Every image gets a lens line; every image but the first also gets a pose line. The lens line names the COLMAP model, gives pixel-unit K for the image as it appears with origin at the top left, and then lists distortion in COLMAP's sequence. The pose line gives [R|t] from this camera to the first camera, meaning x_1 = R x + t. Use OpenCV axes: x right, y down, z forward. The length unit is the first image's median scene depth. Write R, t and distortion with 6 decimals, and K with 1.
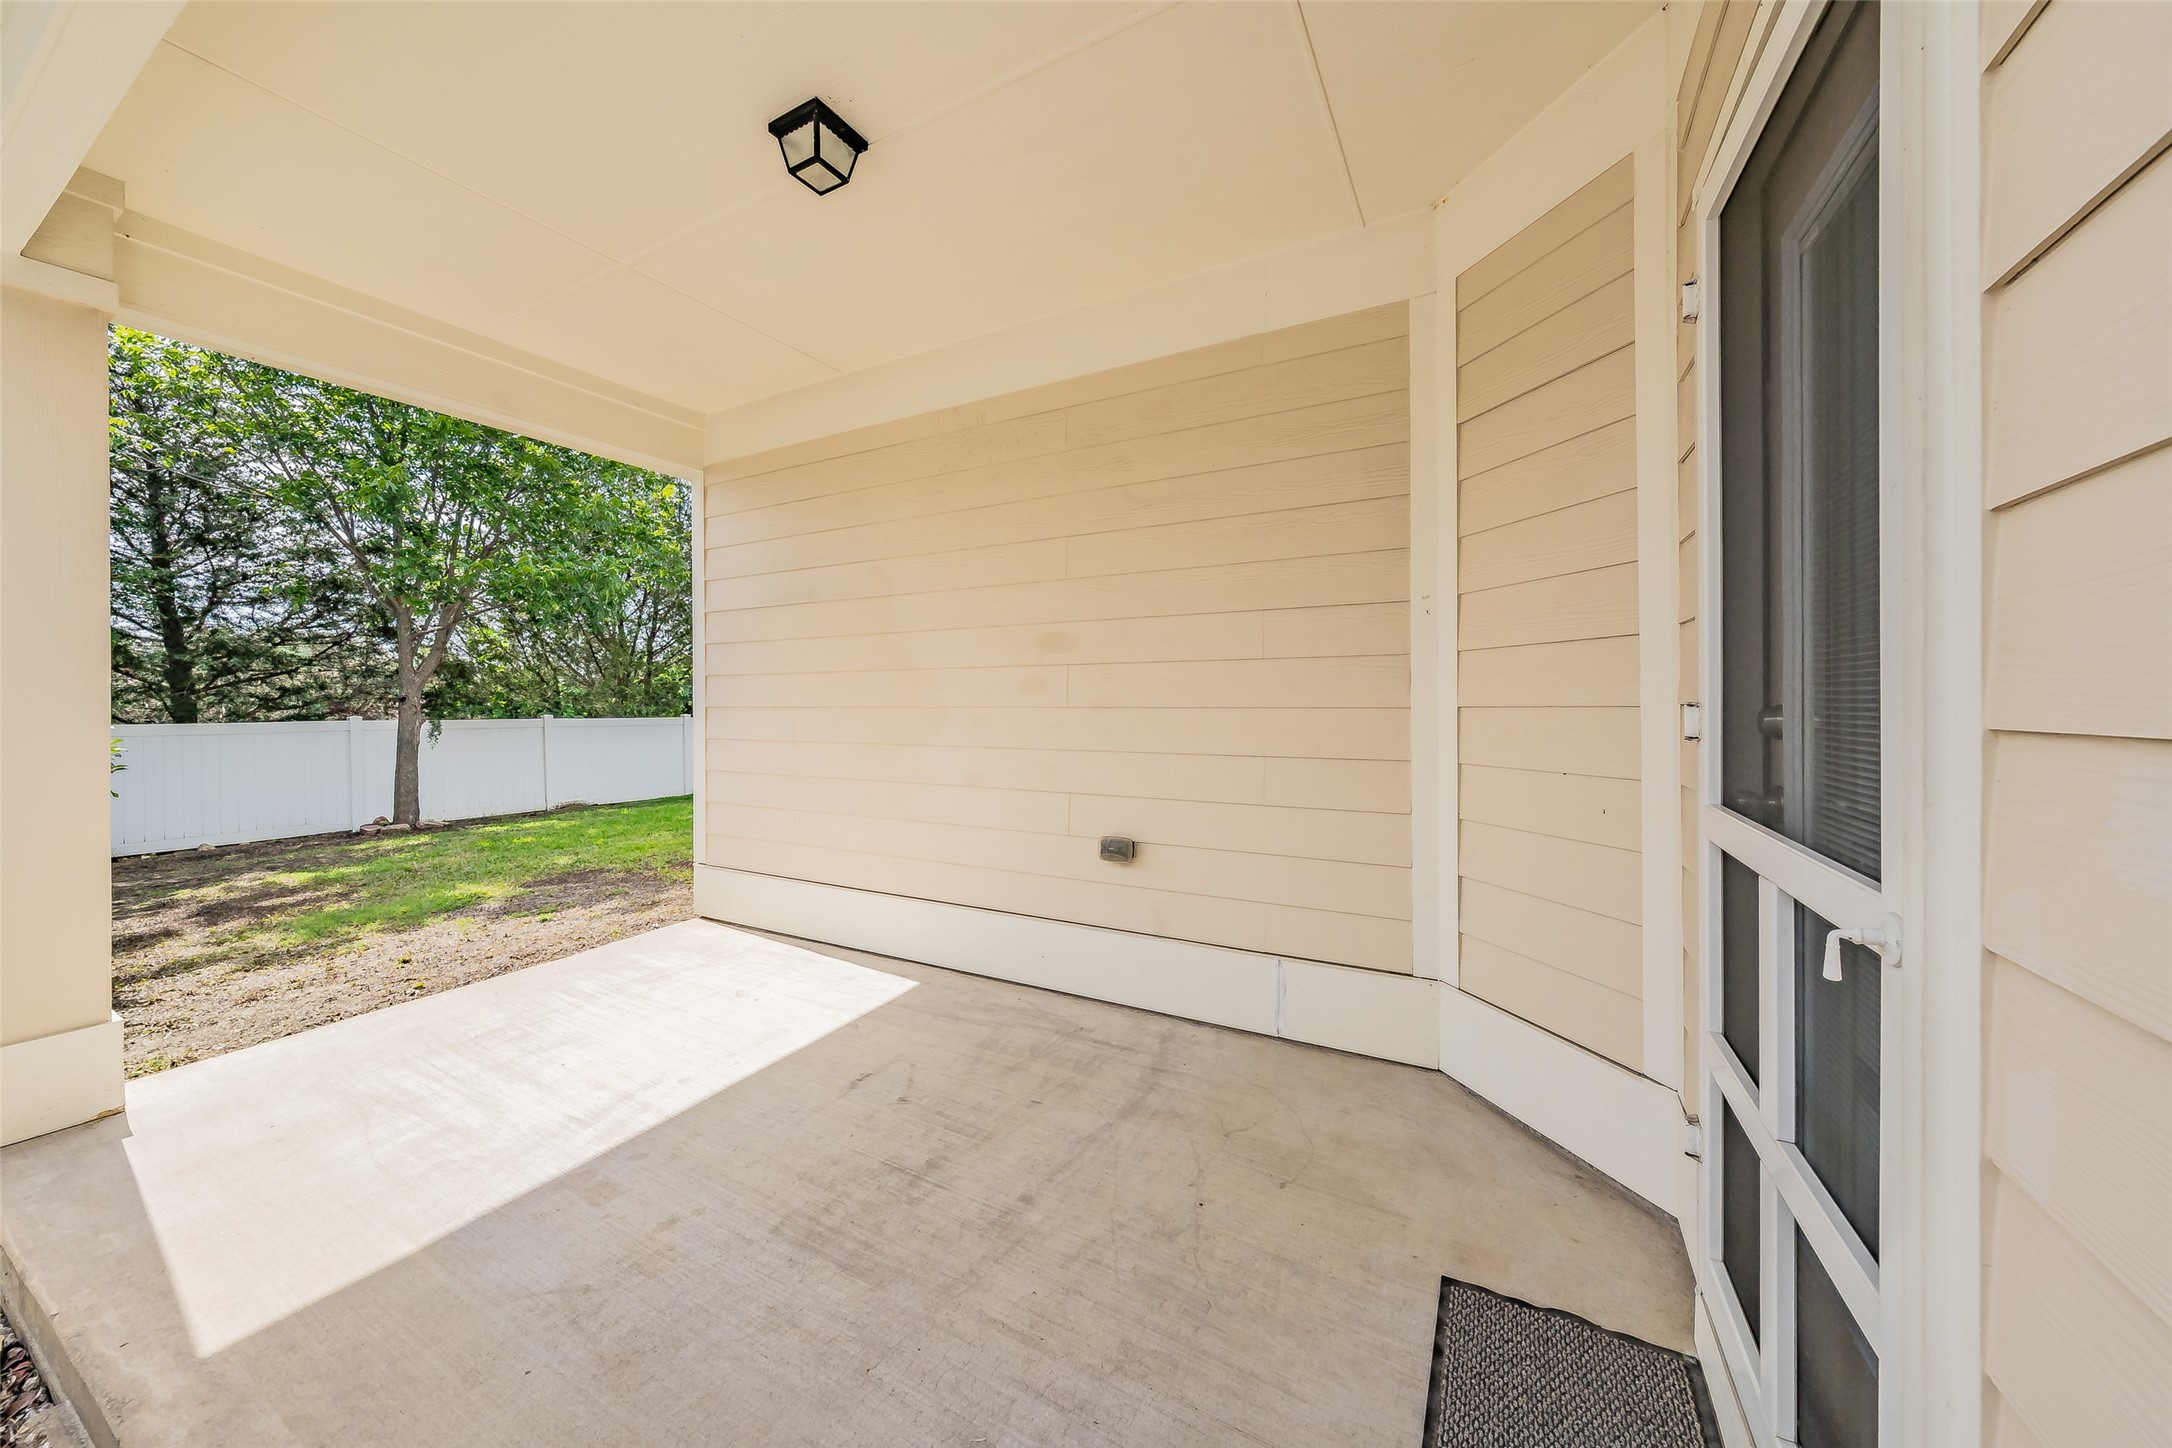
lens RADIAL K [[769.3, 0, 1075.3], [0, 769.3, 709.4], [0, 0, 1]] dist [-0.000898, -0.000374]
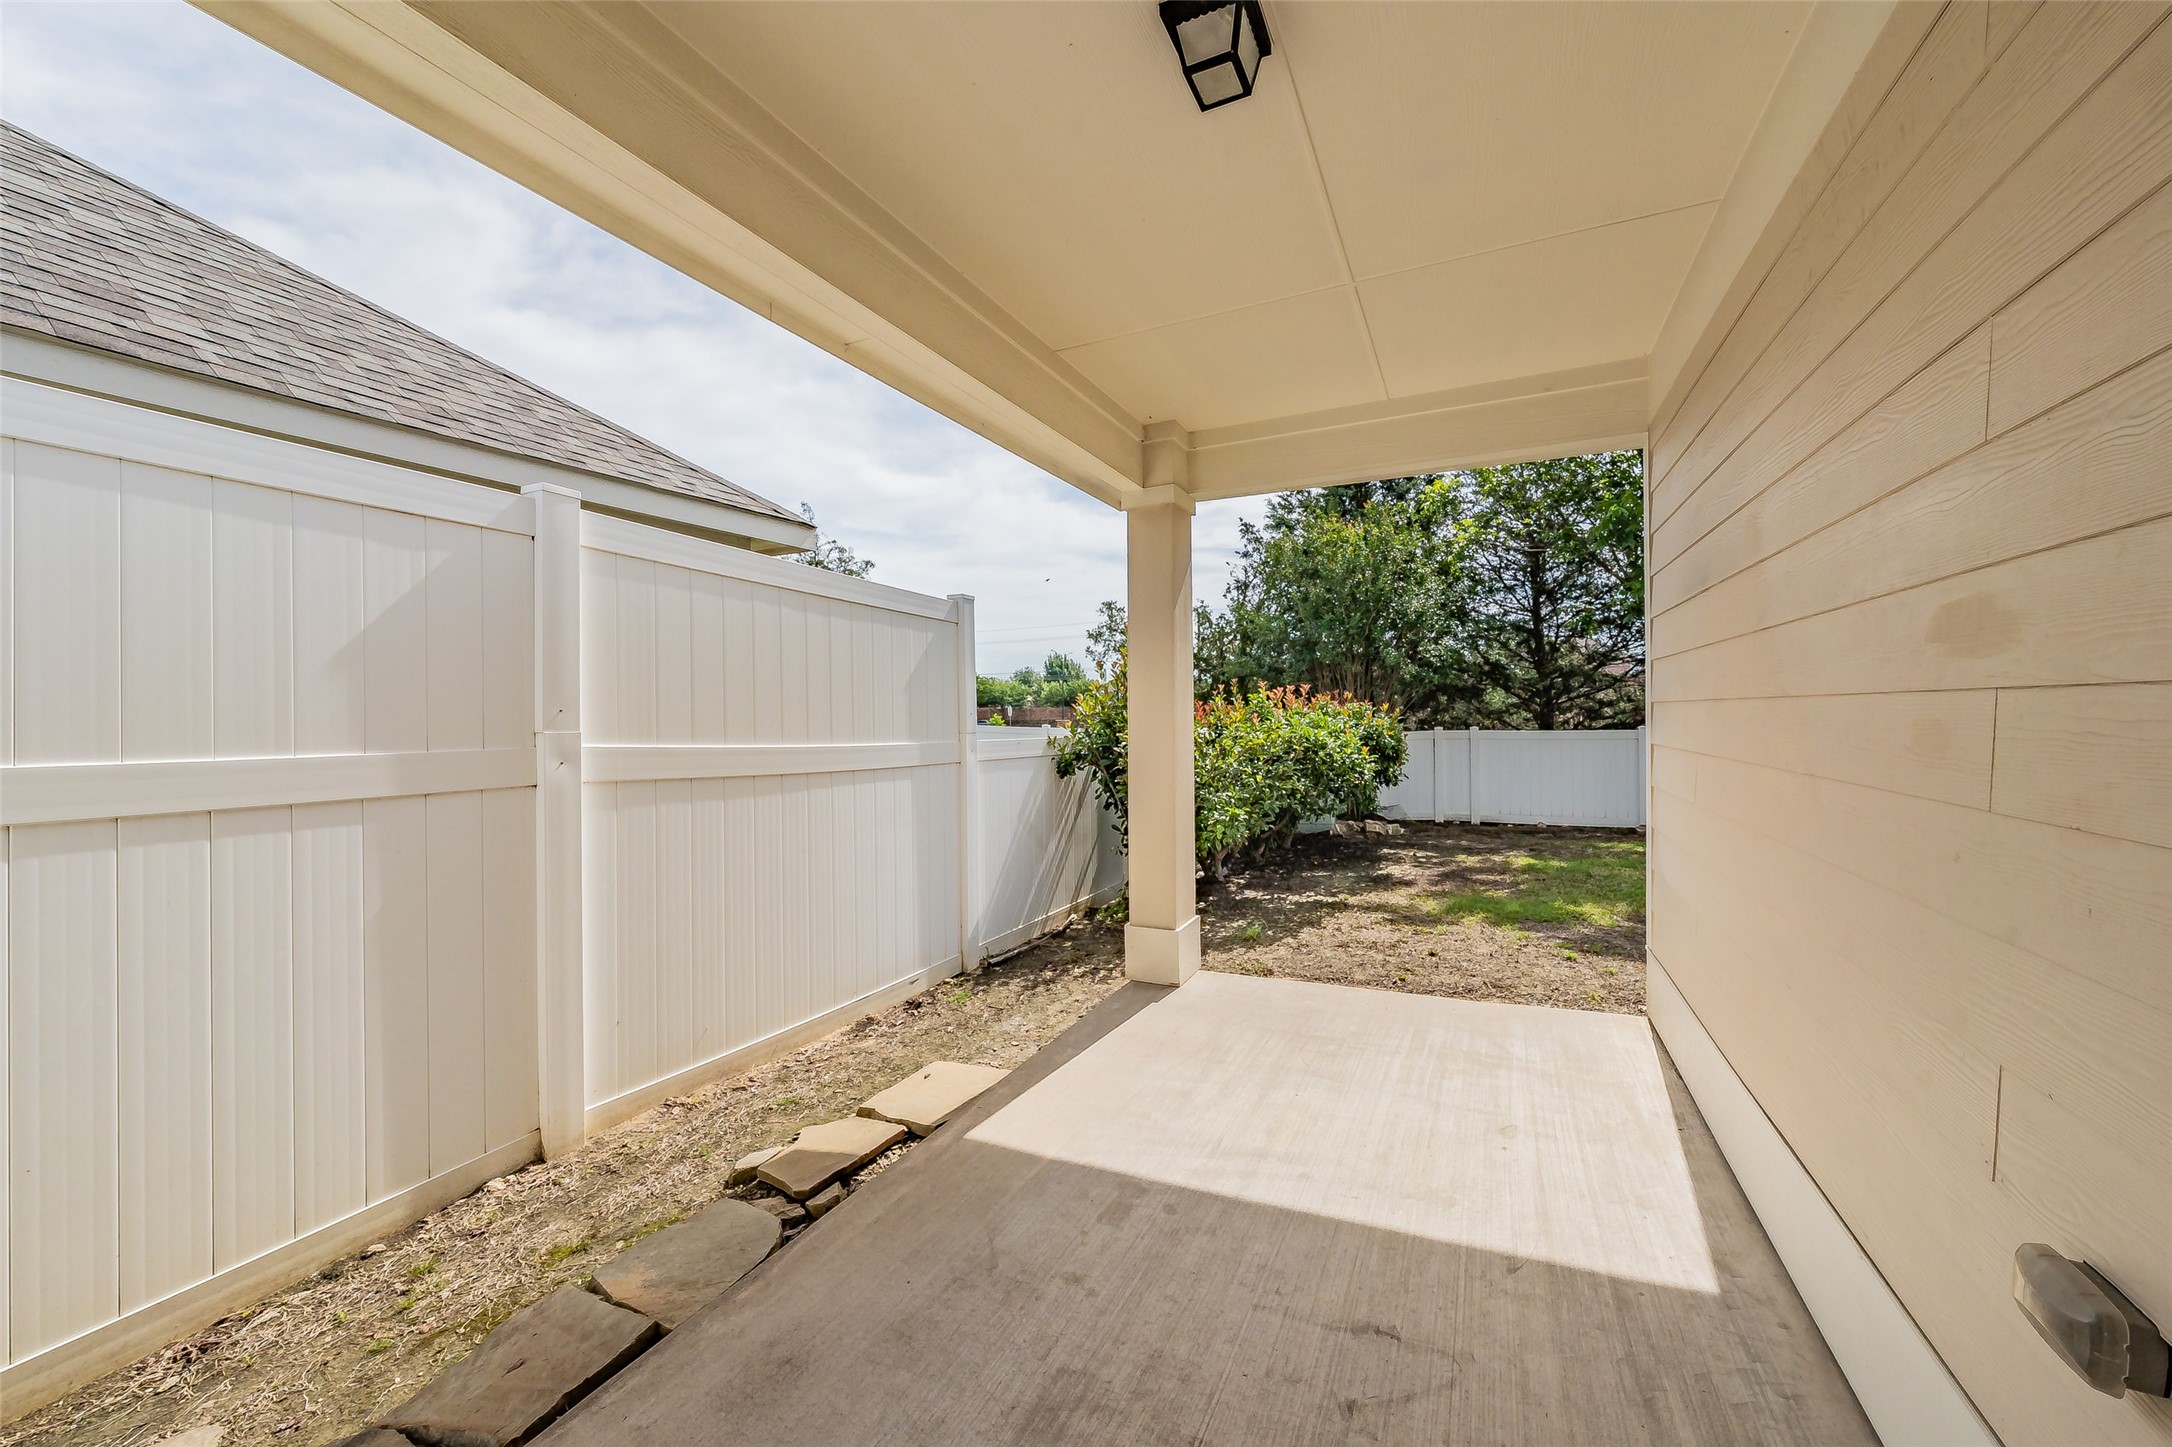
lens RADIAL K [[769.3, 0, 1161.4], [0, 769.3, 713.4], [0, 0, 1]] dist [-0.000898, -0.000374]
pose [[0.115197, 0.002192, -0.993340, 0.266283], [0.003959, 0.999989, 0.002666, -0.045327], [0.993335, -0.004240, 0.115187, 0.535968]]
